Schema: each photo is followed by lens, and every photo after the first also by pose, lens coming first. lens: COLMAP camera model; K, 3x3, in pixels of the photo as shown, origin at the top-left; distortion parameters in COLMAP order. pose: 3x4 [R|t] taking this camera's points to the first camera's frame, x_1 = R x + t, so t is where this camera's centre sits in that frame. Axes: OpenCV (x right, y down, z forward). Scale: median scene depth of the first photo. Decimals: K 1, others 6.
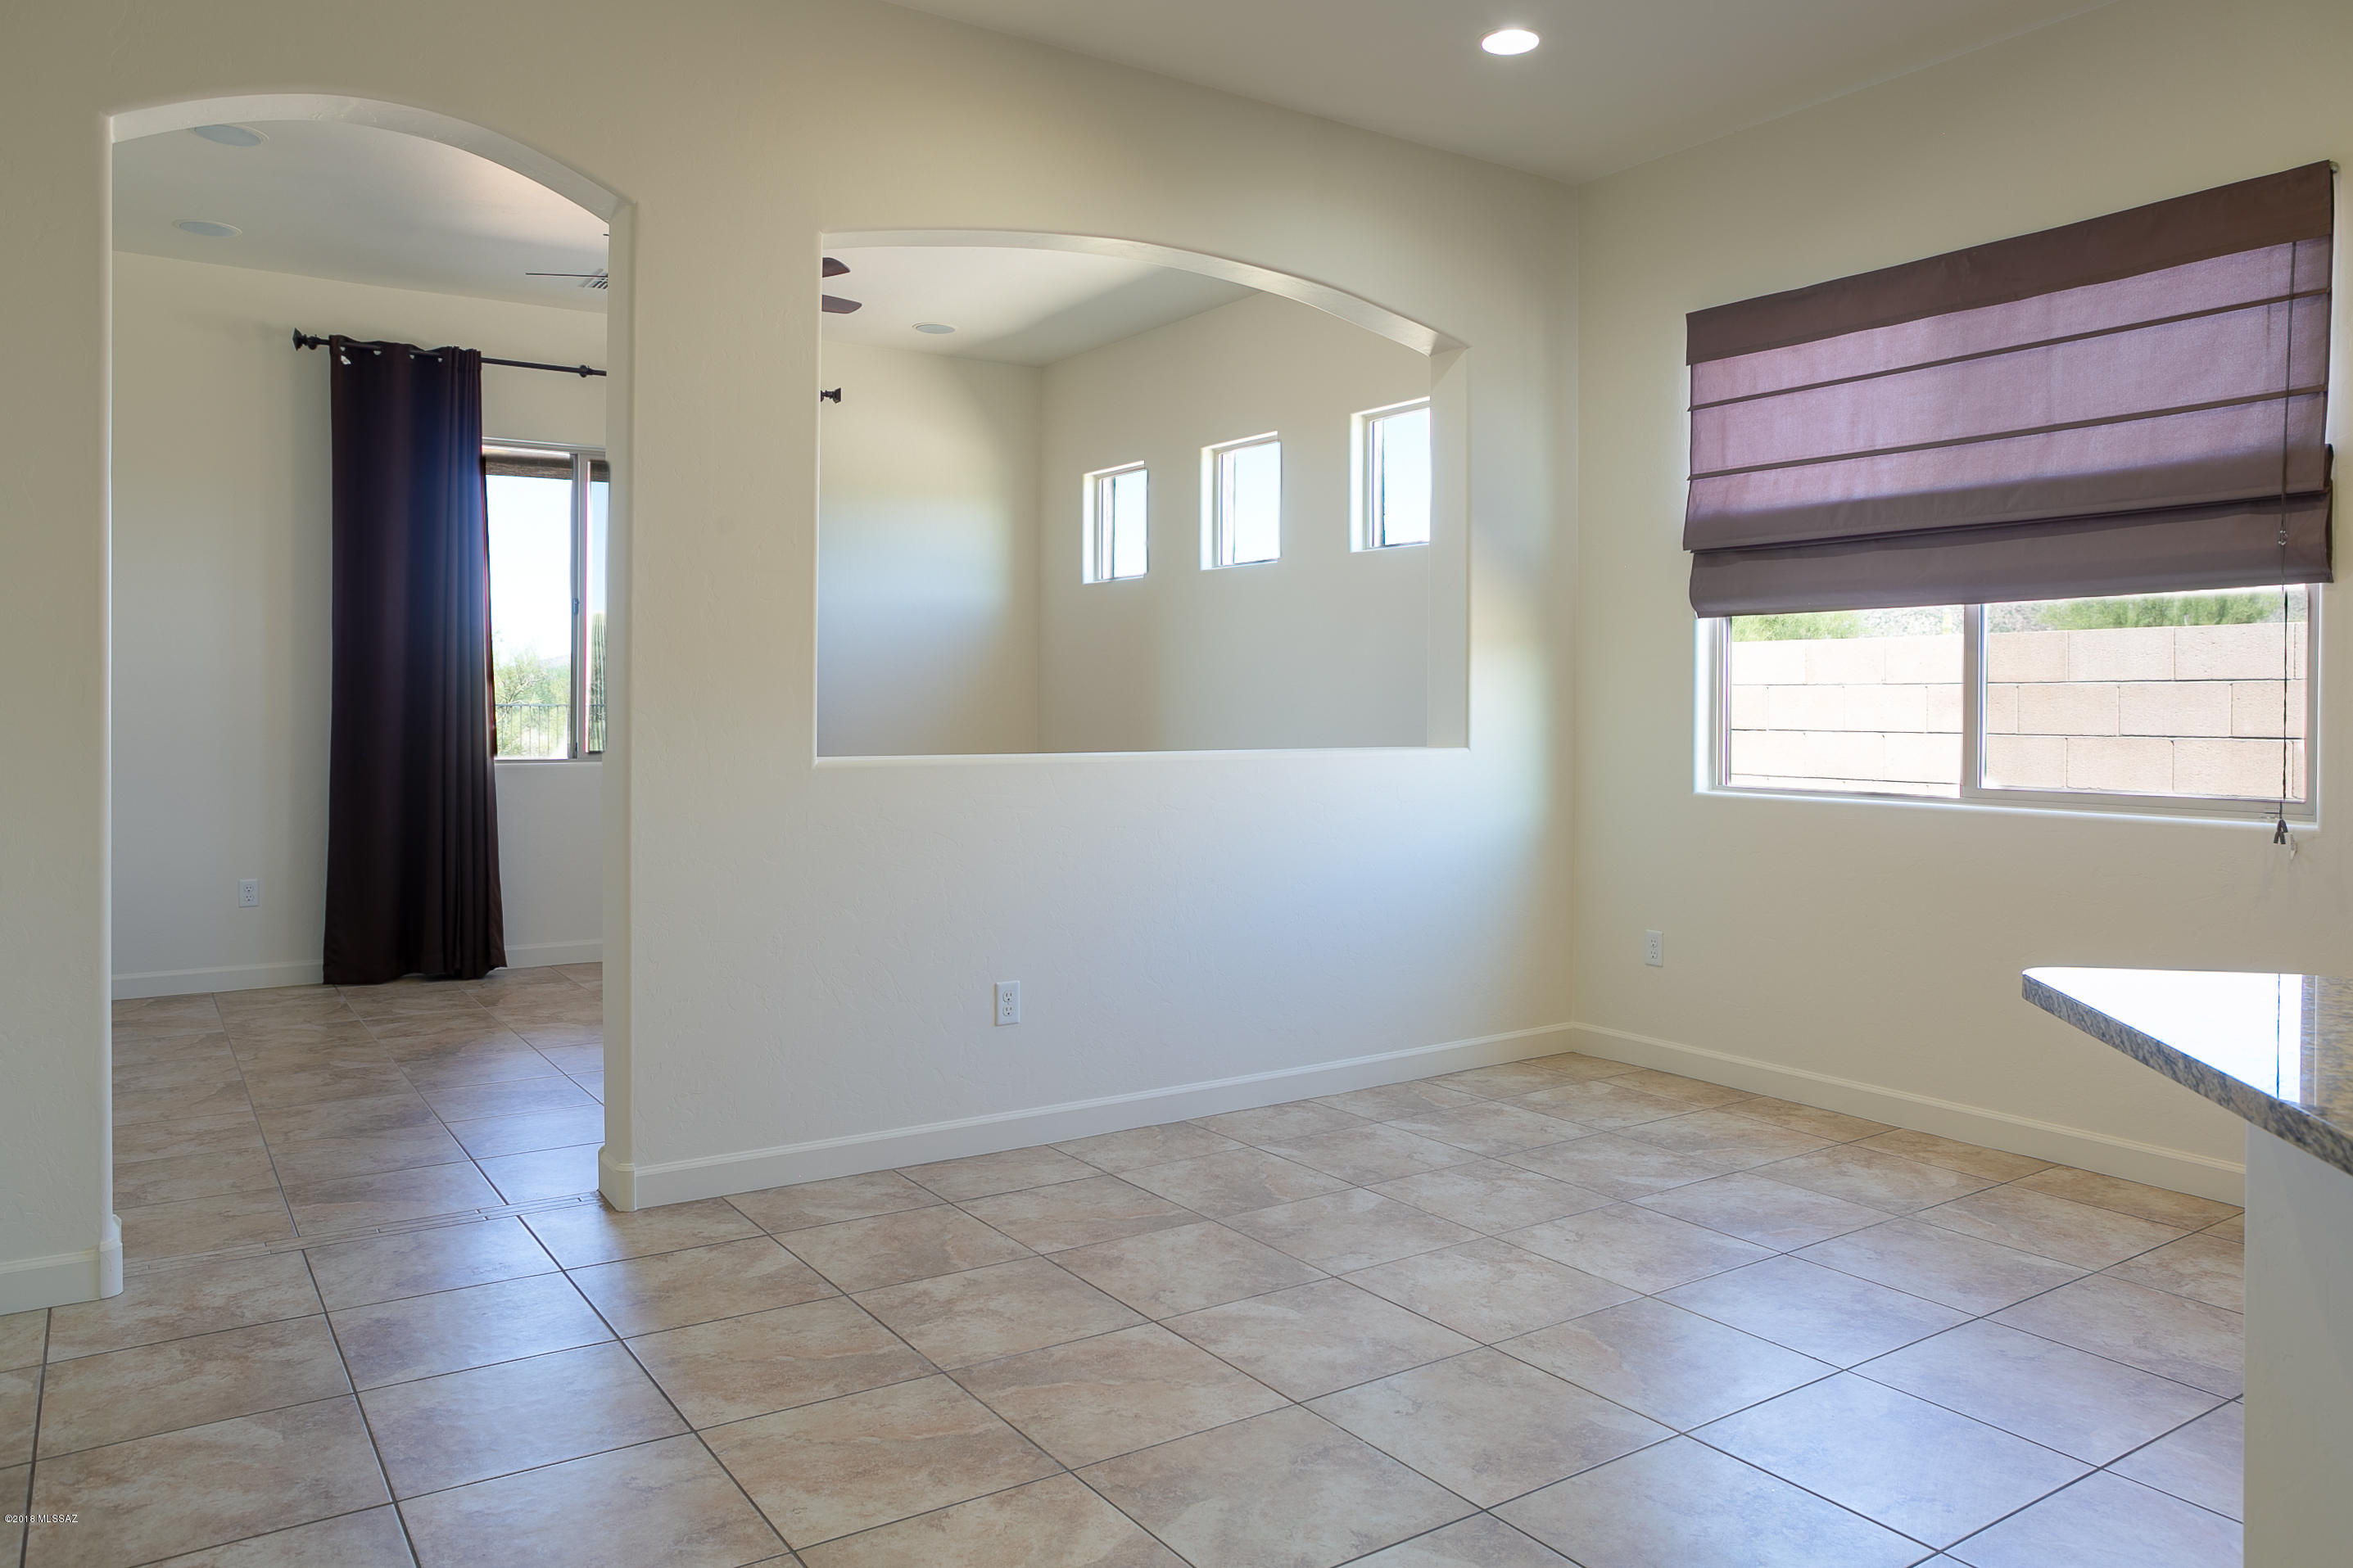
lens RADIAL K [[1608.3, 0, 1176.5], [0, 1608.3, 784.0], [0, 0, 1]] dist [-0.030680, 0.018762]
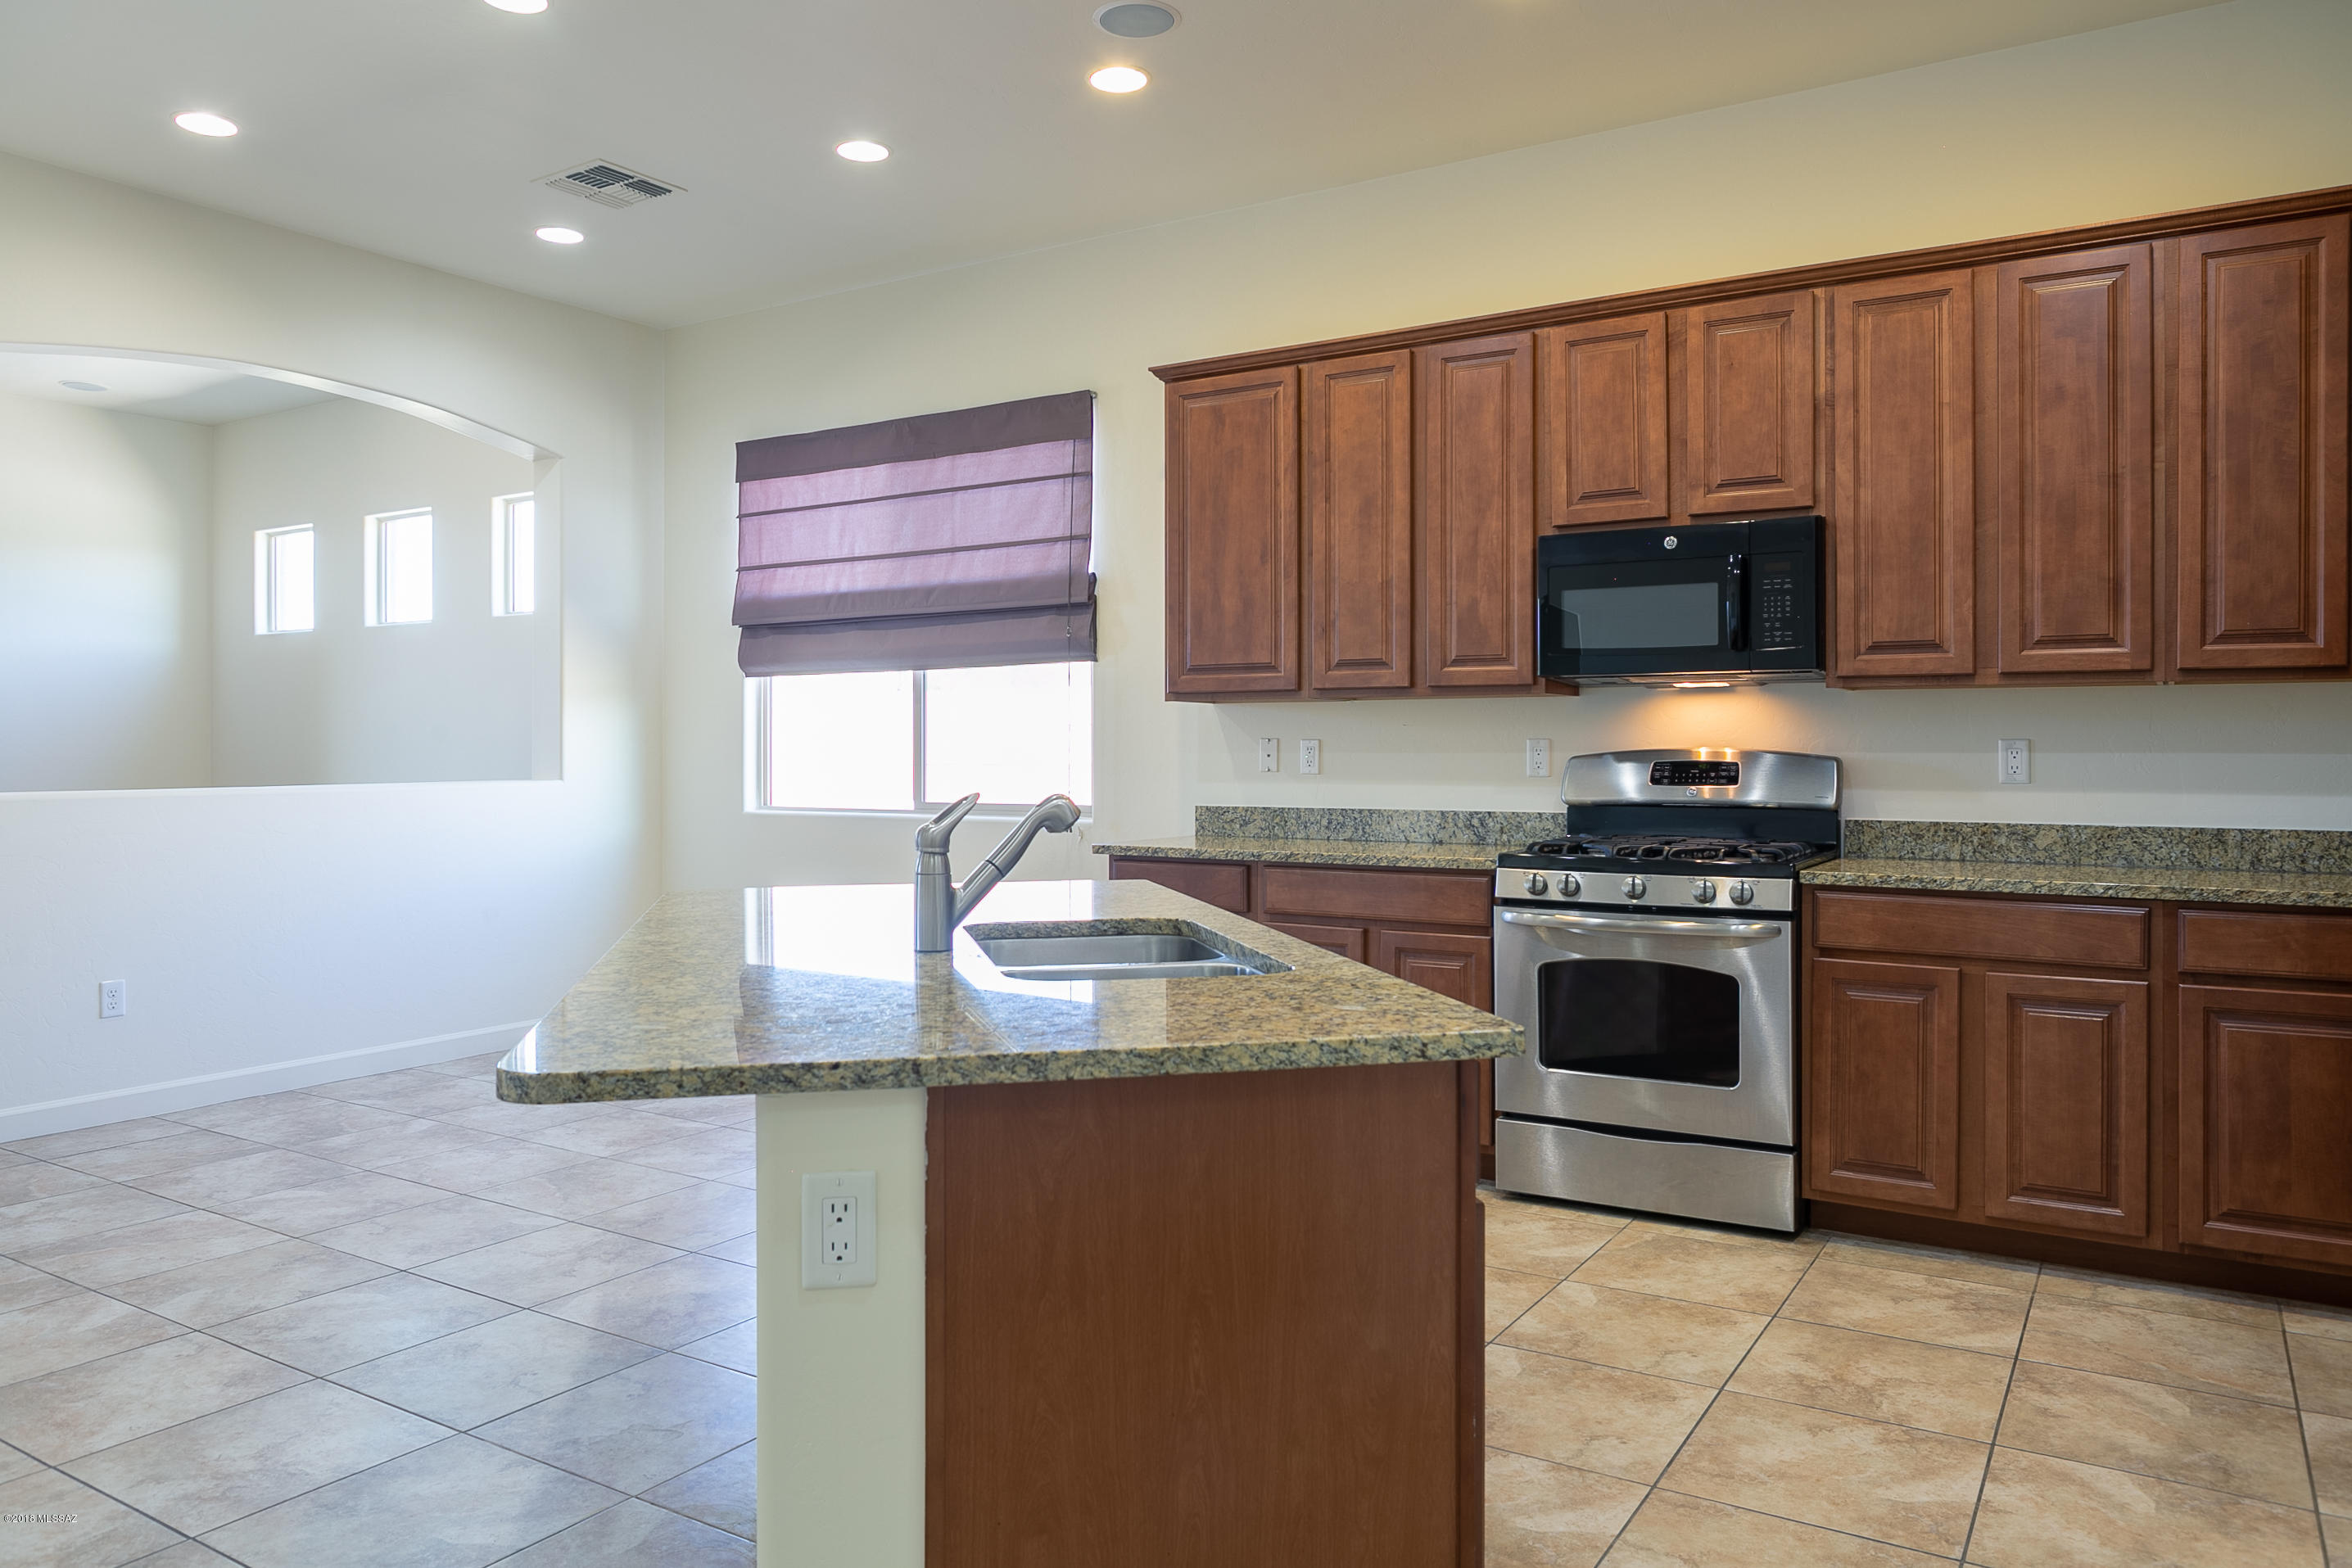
lens RADIAL K [[1607.6, 0, 1176.0], [0, 1607.6, 784.0], [0, 0, 1]] dist [-0.030680, 0.018762]
pose [[0.917773, -0.015734, 0.396794, 0.147136], [0.025902, 0.999459, -0.020280, 0.021261], [-0.396260, 0.028890, 0.917684, -0.380785]]
